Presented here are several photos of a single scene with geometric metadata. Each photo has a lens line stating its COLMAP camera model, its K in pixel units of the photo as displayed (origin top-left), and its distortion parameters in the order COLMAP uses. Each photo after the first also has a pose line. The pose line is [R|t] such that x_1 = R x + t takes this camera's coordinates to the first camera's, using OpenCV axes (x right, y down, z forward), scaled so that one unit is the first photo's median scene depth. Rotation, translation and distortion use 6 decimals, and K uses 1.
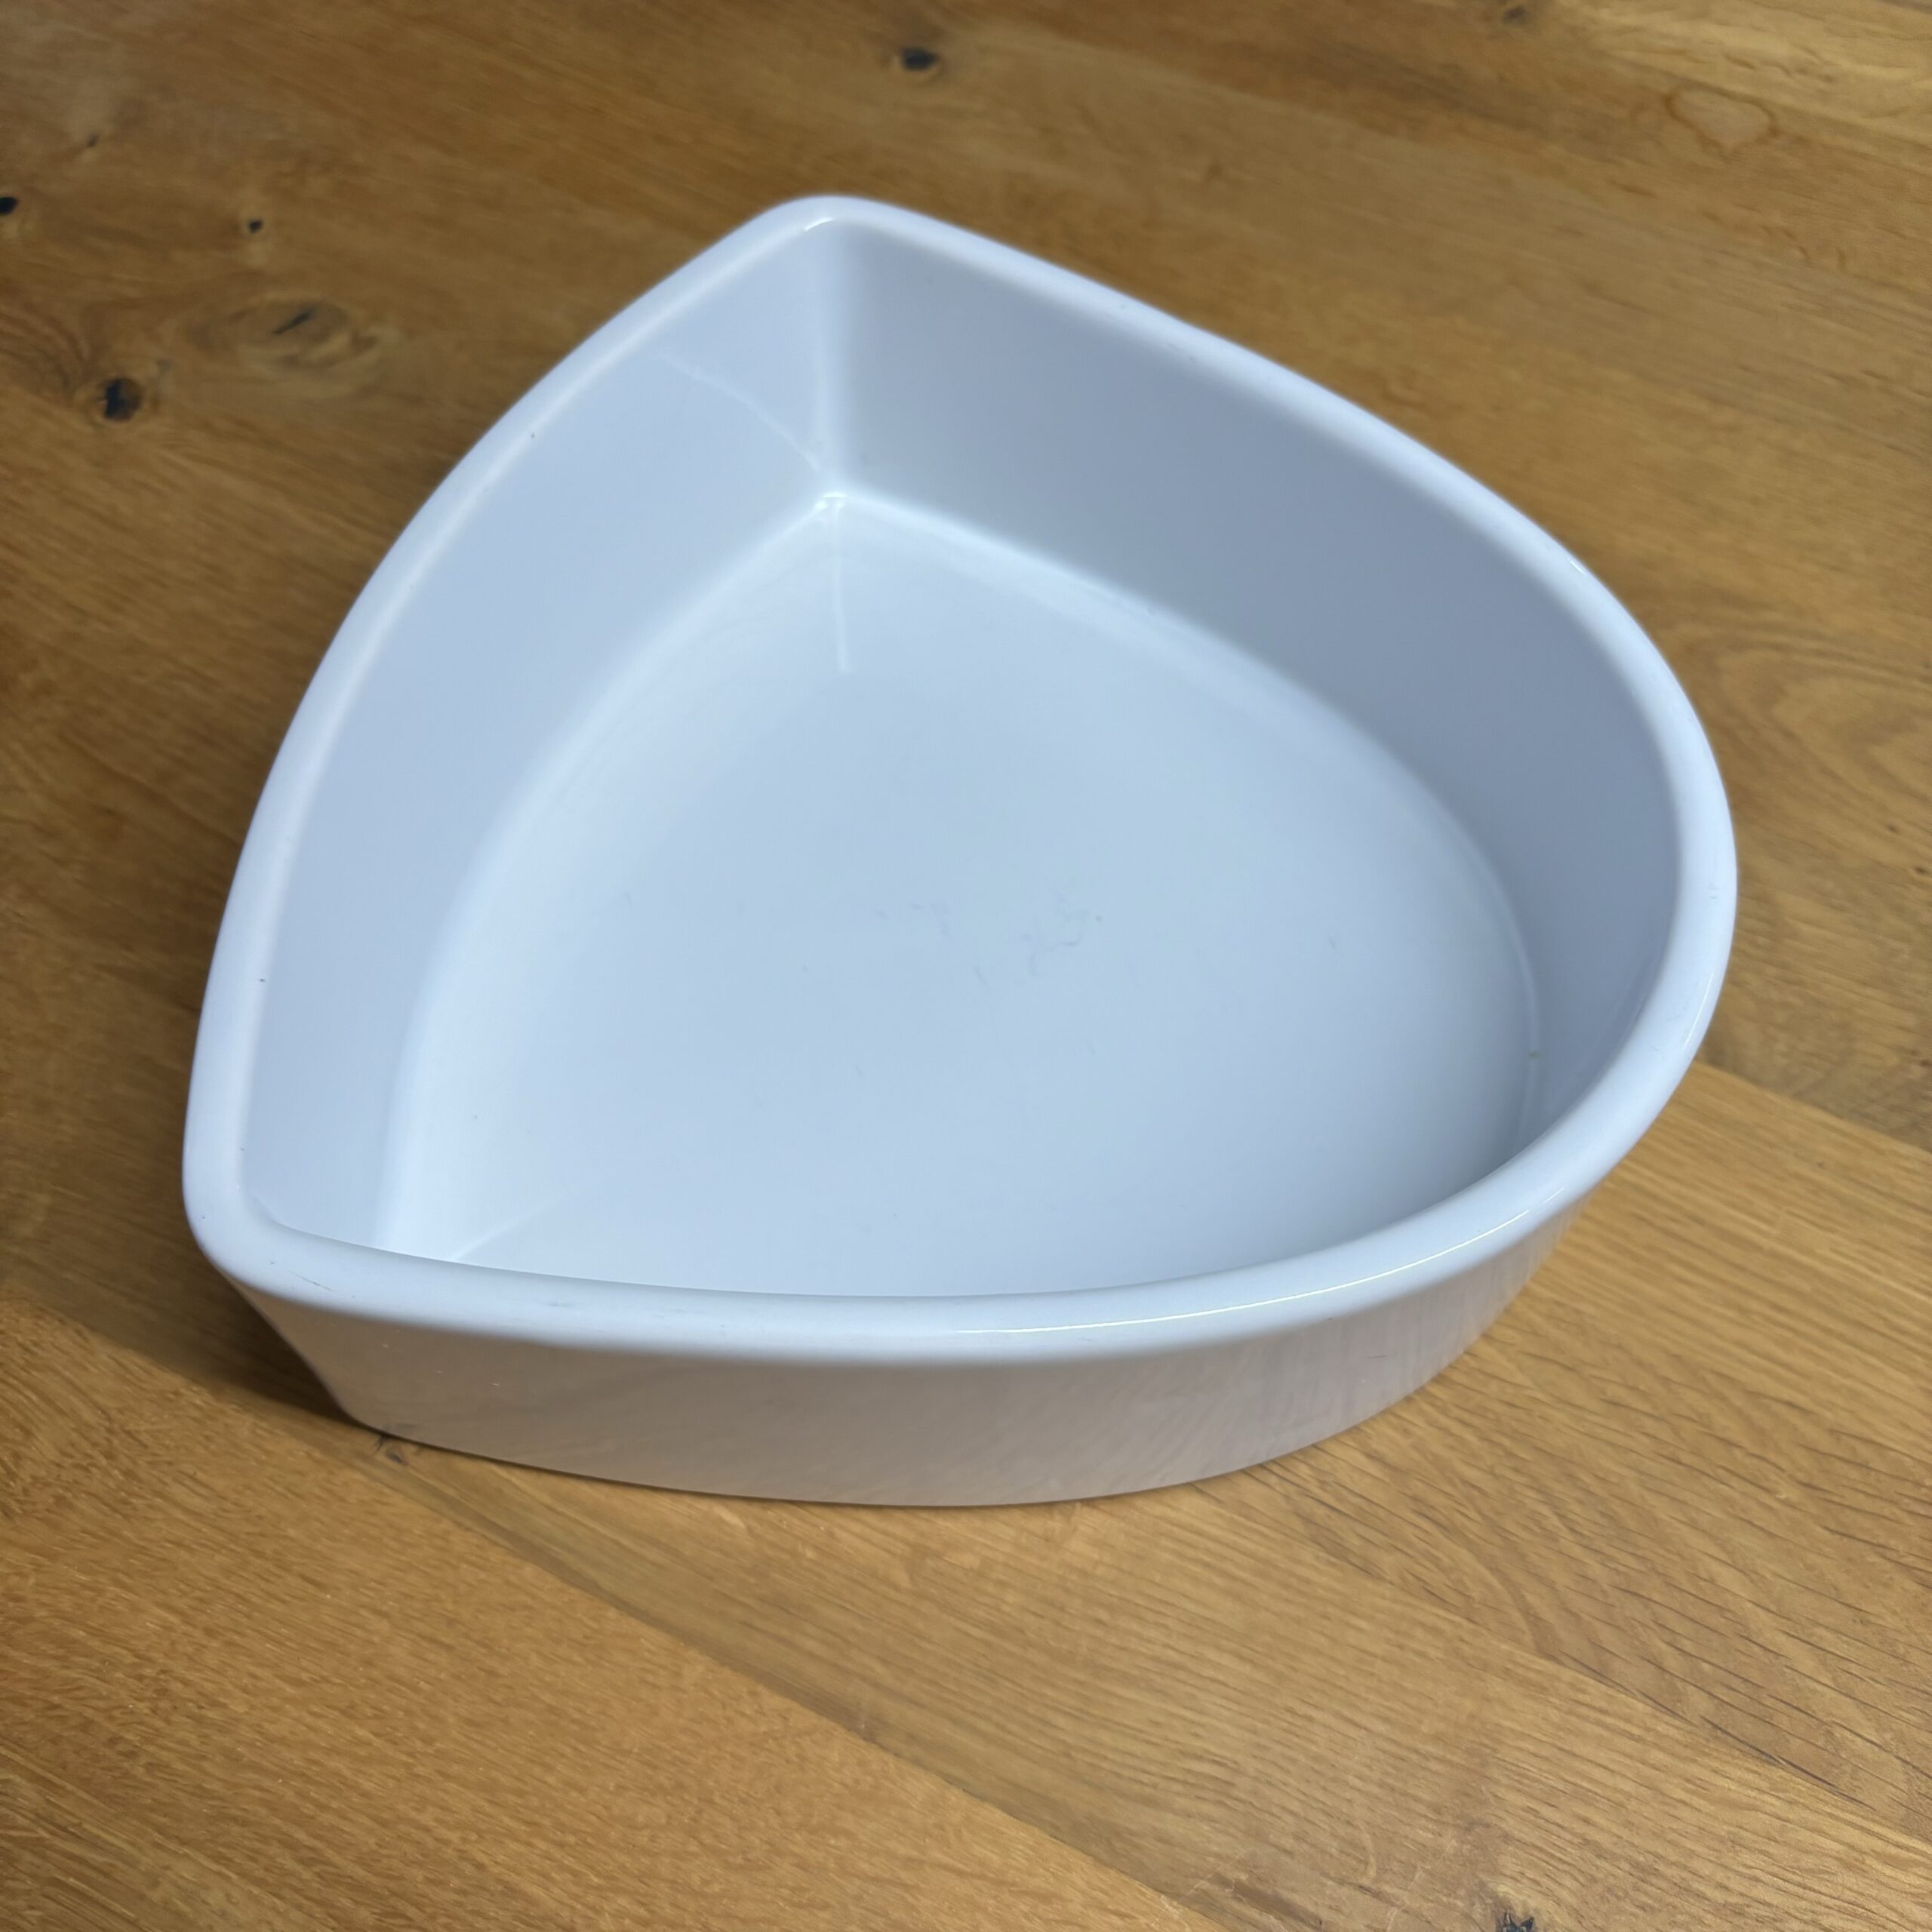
lens RADIAL K [[2036.3, 0, 960.6], [0, 2036.3, 962.8], [0, 0, 1]] dist [-0.064361, 0.125547]
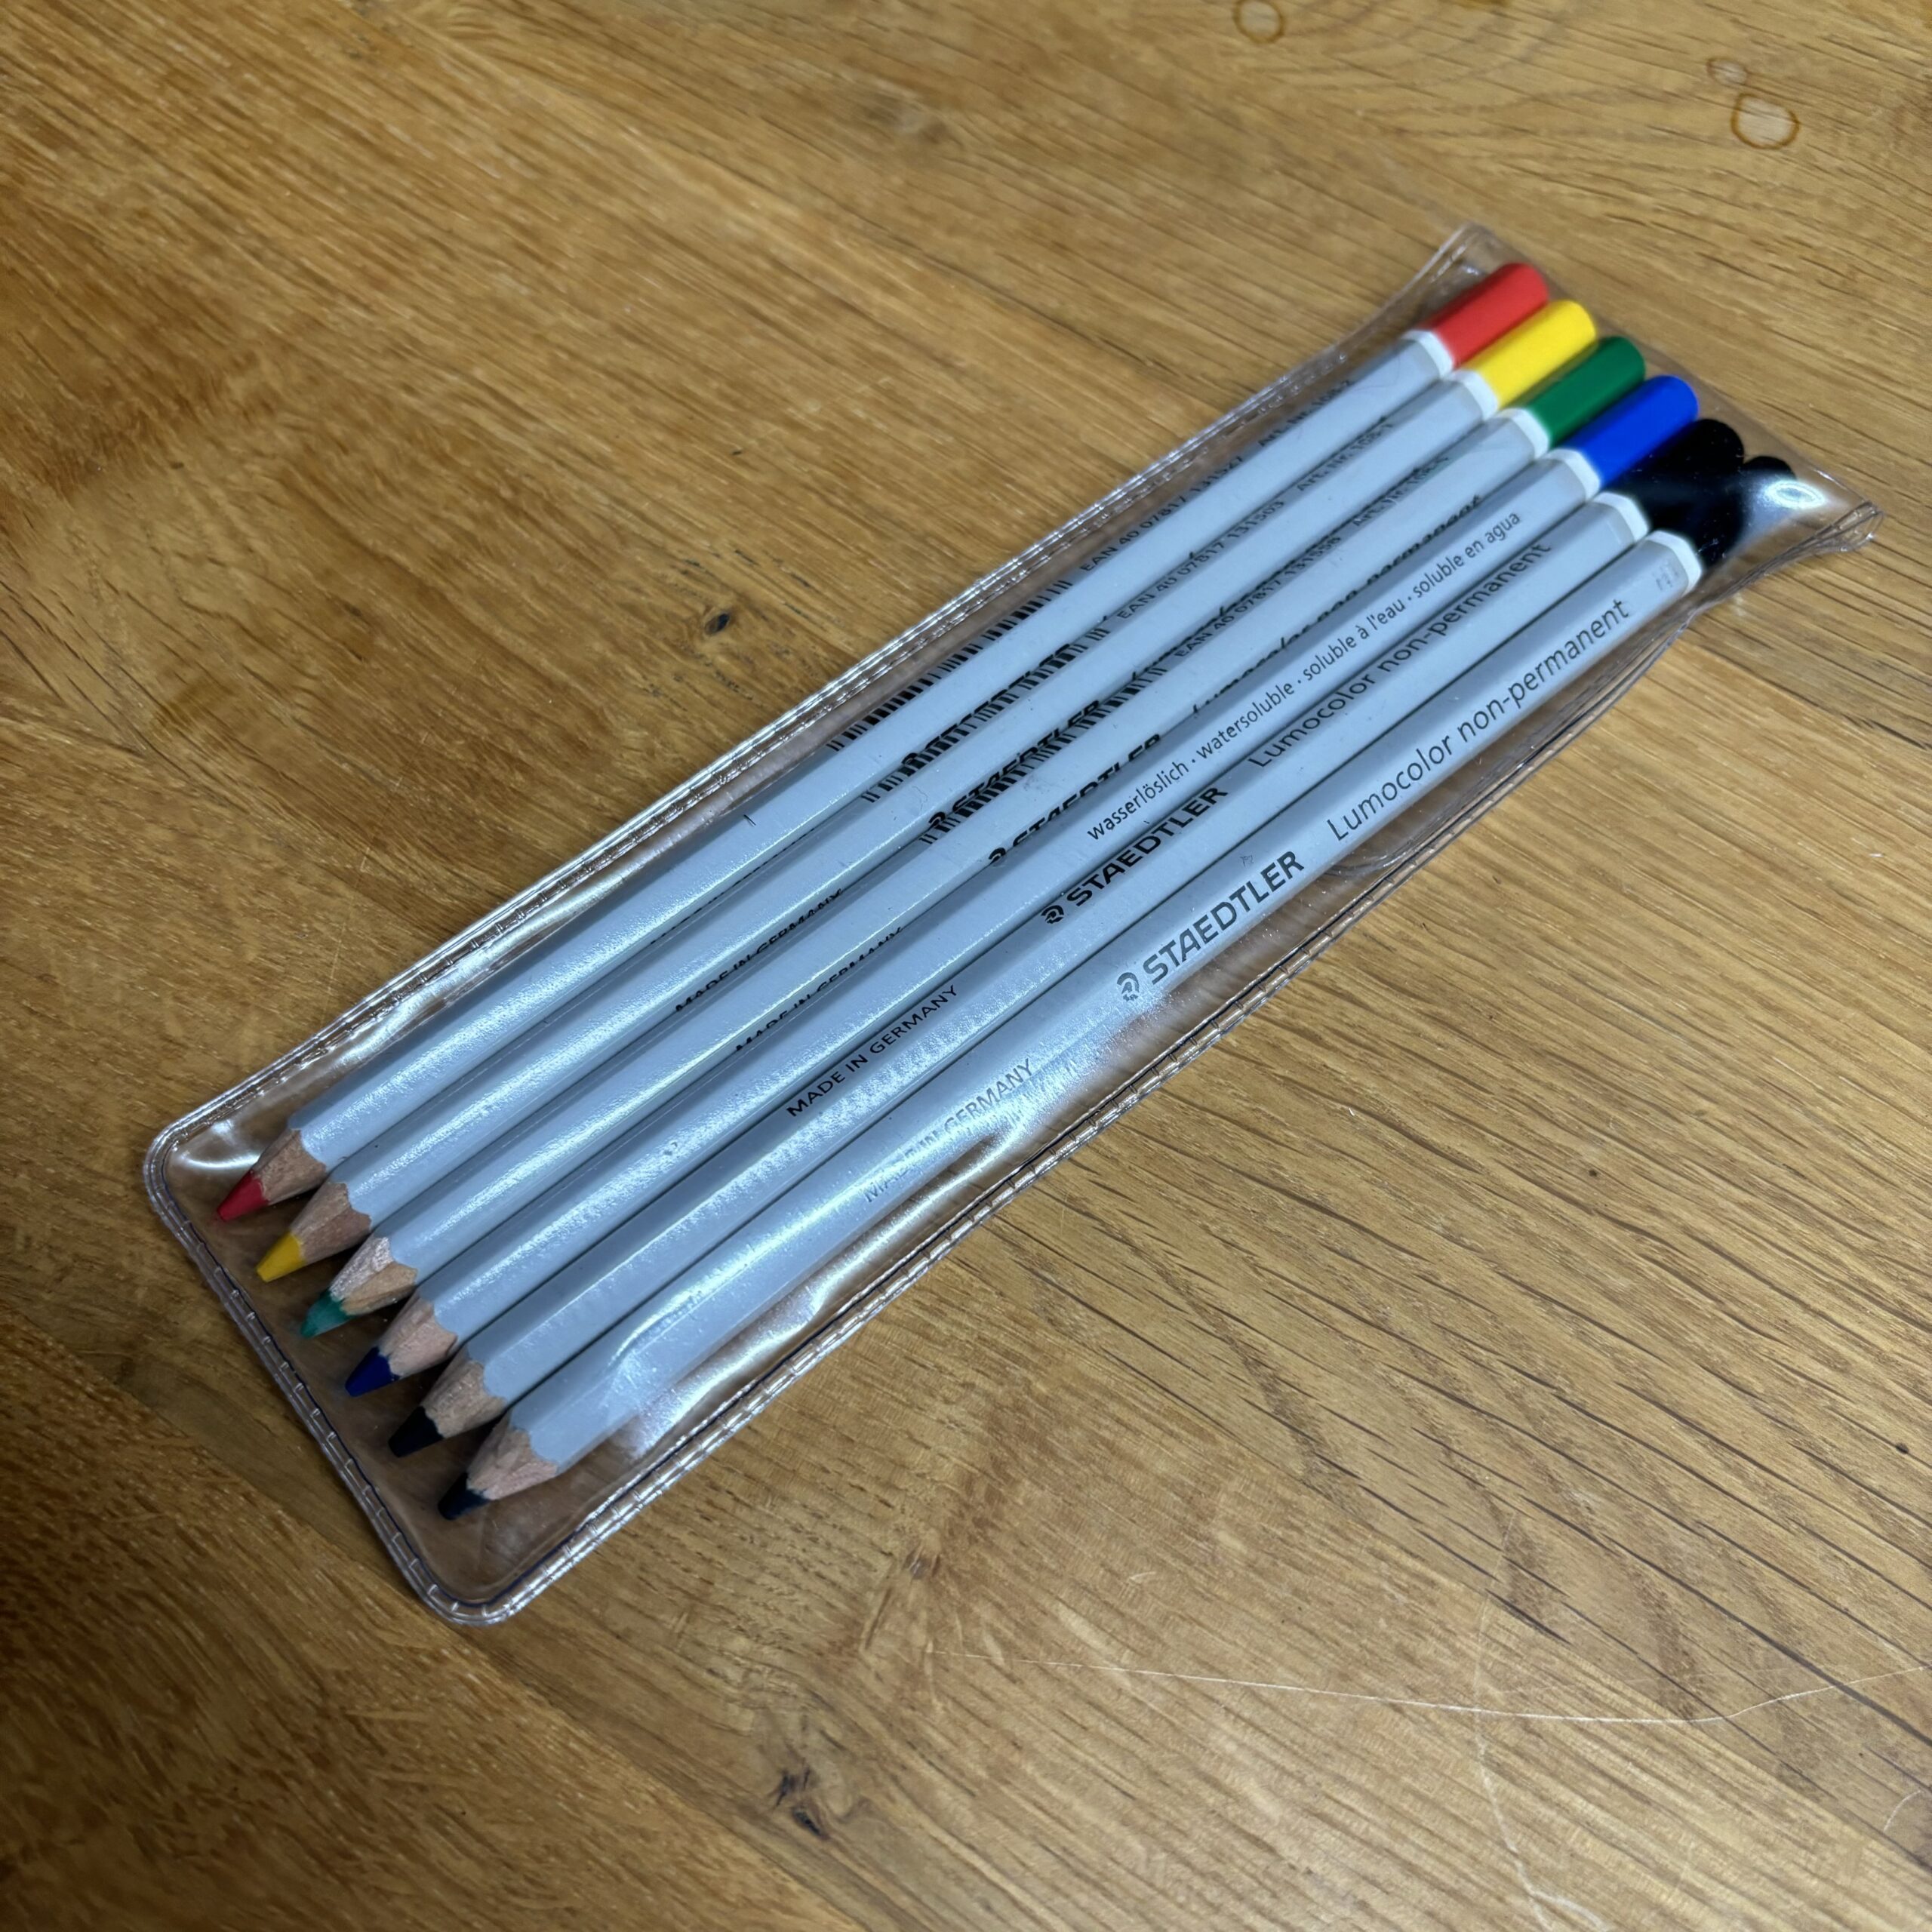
lens RADIAL K [[2026.5, 0, 958.9], [0, 2026.5, 969.2], [0, 0, 1]] dist [-0.108193, 0.195404]
pose [[0.993290, 0.100427, -0.057350, -0.228001], [-0.093350, 0.988969, 0.115005, -0.065235], [0.068267, -0.108879, 0.991708, 0.464684]]
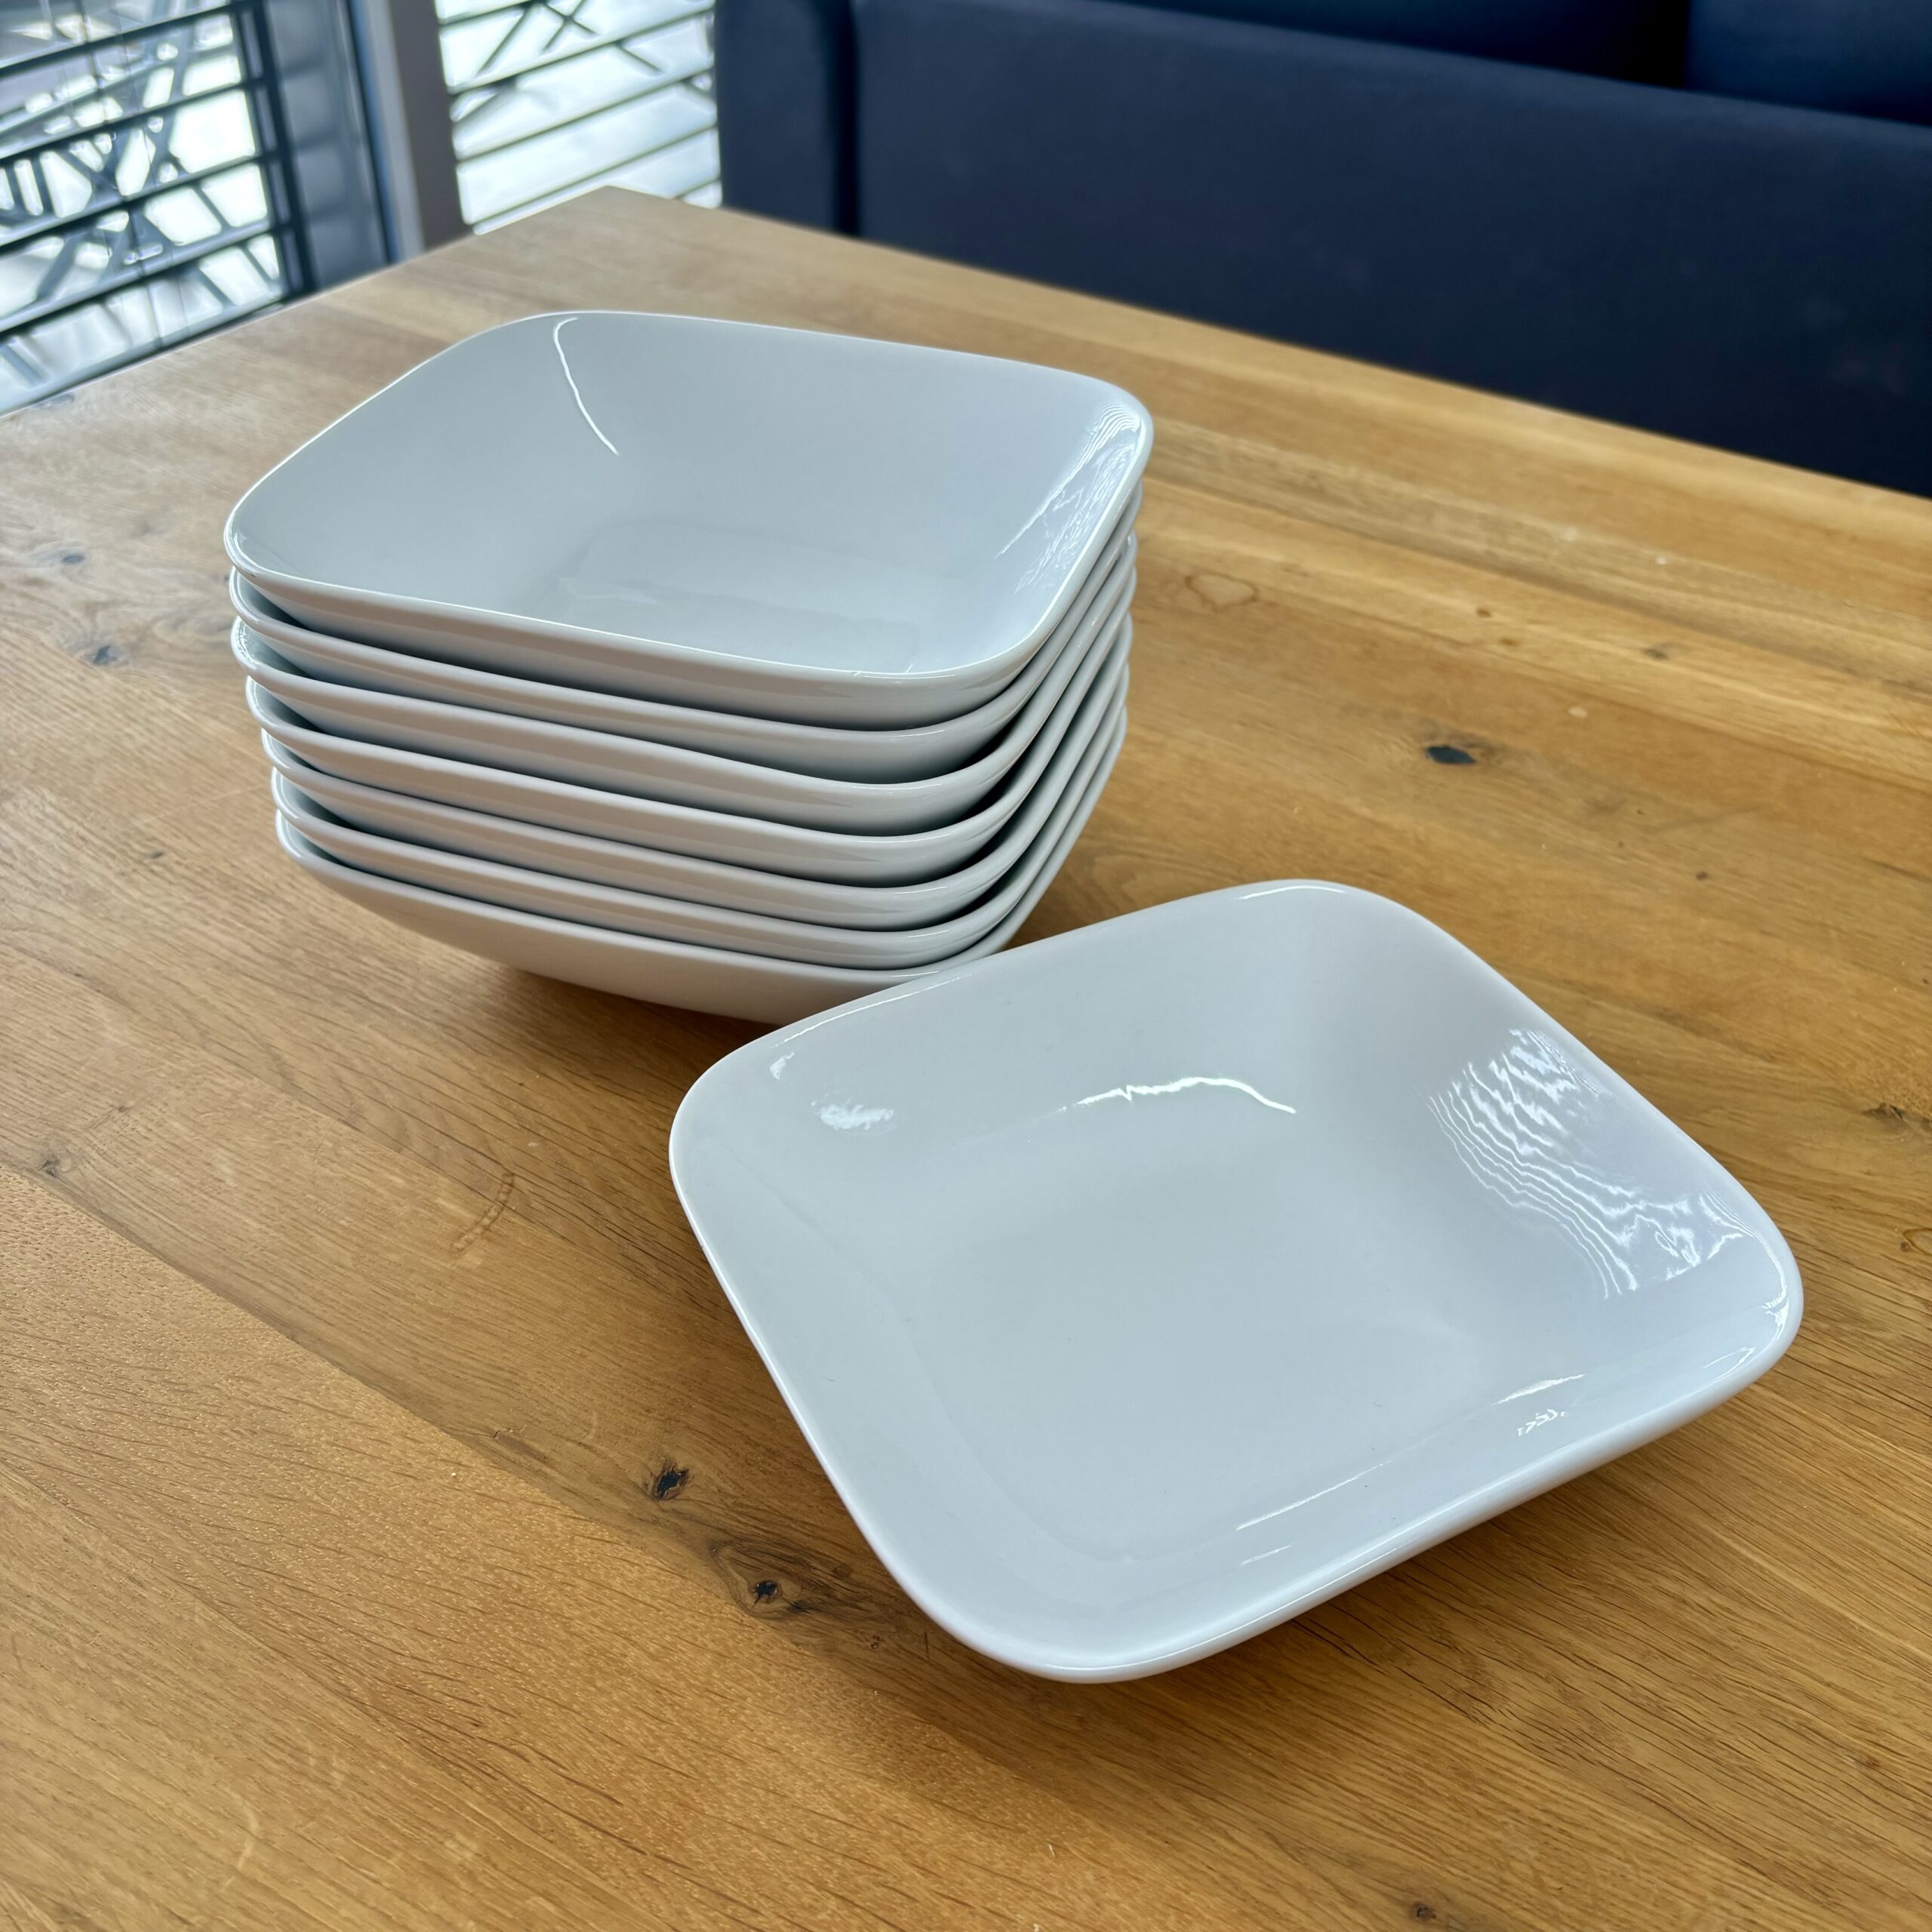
lens RADIAL K [[1988.3, 0, 962.8], [0, 1988.3, 966.5], [0, 0, 1]] dist [-0.021179, 0.059034]
pose [[0.994175, 0.074592, -0.077801, 0.508738], [-0.096299, 0.938938, -0.330335, 0.525606], [0.048410, 0.335903, 0.940652, -0.426644]]
